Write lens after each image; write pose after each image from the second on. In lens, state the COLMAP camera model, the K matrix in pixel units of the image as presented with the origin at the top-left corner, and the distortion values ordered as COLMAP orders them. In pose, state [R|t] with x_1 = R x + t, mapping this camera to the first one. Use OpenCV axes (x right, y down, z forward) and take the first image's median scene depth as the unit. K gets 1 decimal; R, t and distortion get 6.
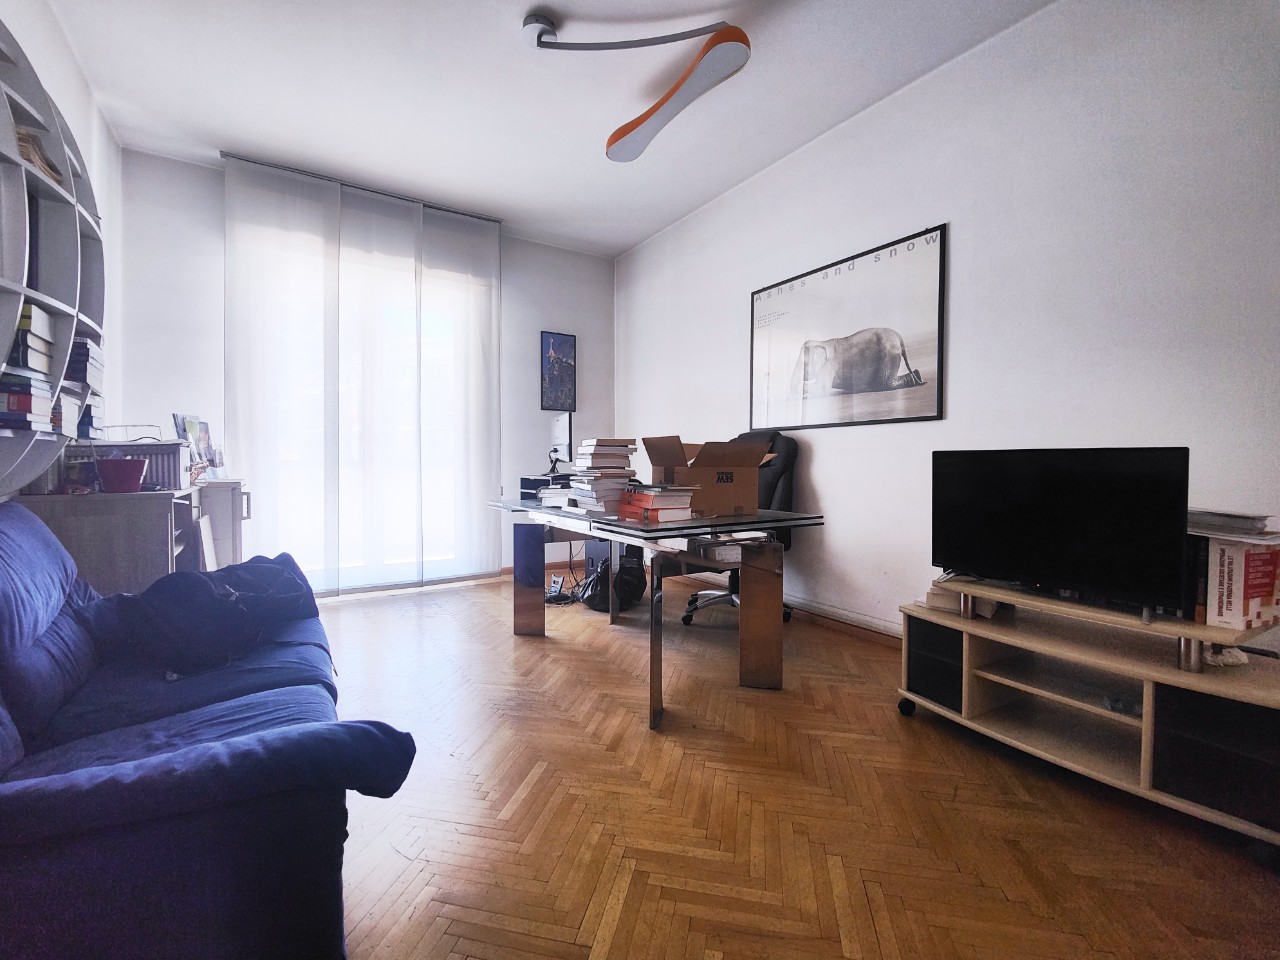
lens RADIAL K [[570.8, 0, 641.6], [0, 570.8, 476.2], [0, 0, 1]] dist [0.001771, 0.000035]
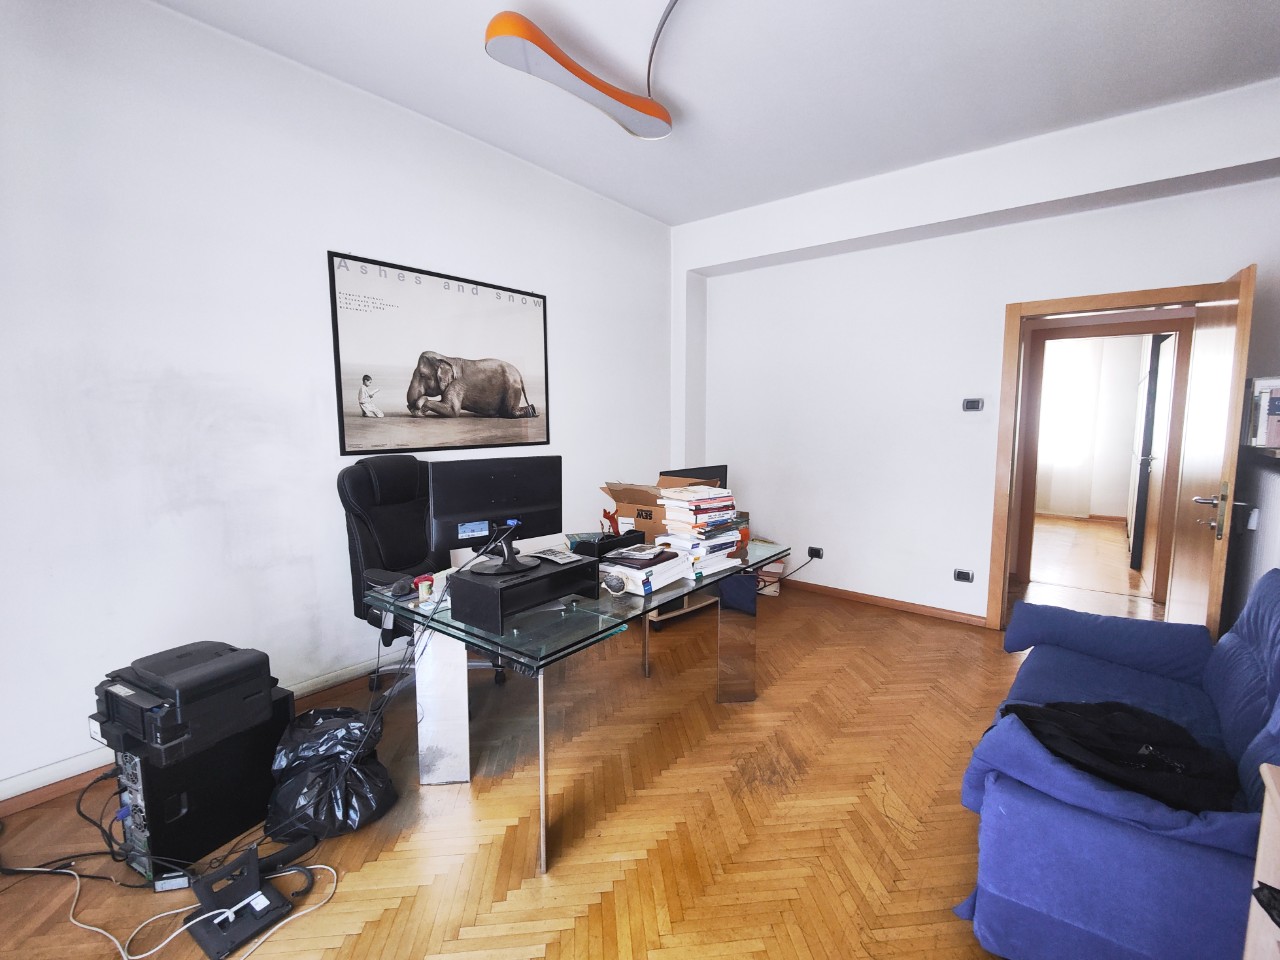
lens RADIAL K [[570.8, 0, 642.4], [0, 570.8, 479.1], [0, 0, 1]] dist [0.001771, 0.000035]
pose [[-0.308287, -0.100082, 0.946014, -0.758772], [0.028059, 0.993061, 0.114203, -0.153040], [-0.950880, 0.061751, -0.303339, 1.111554]]
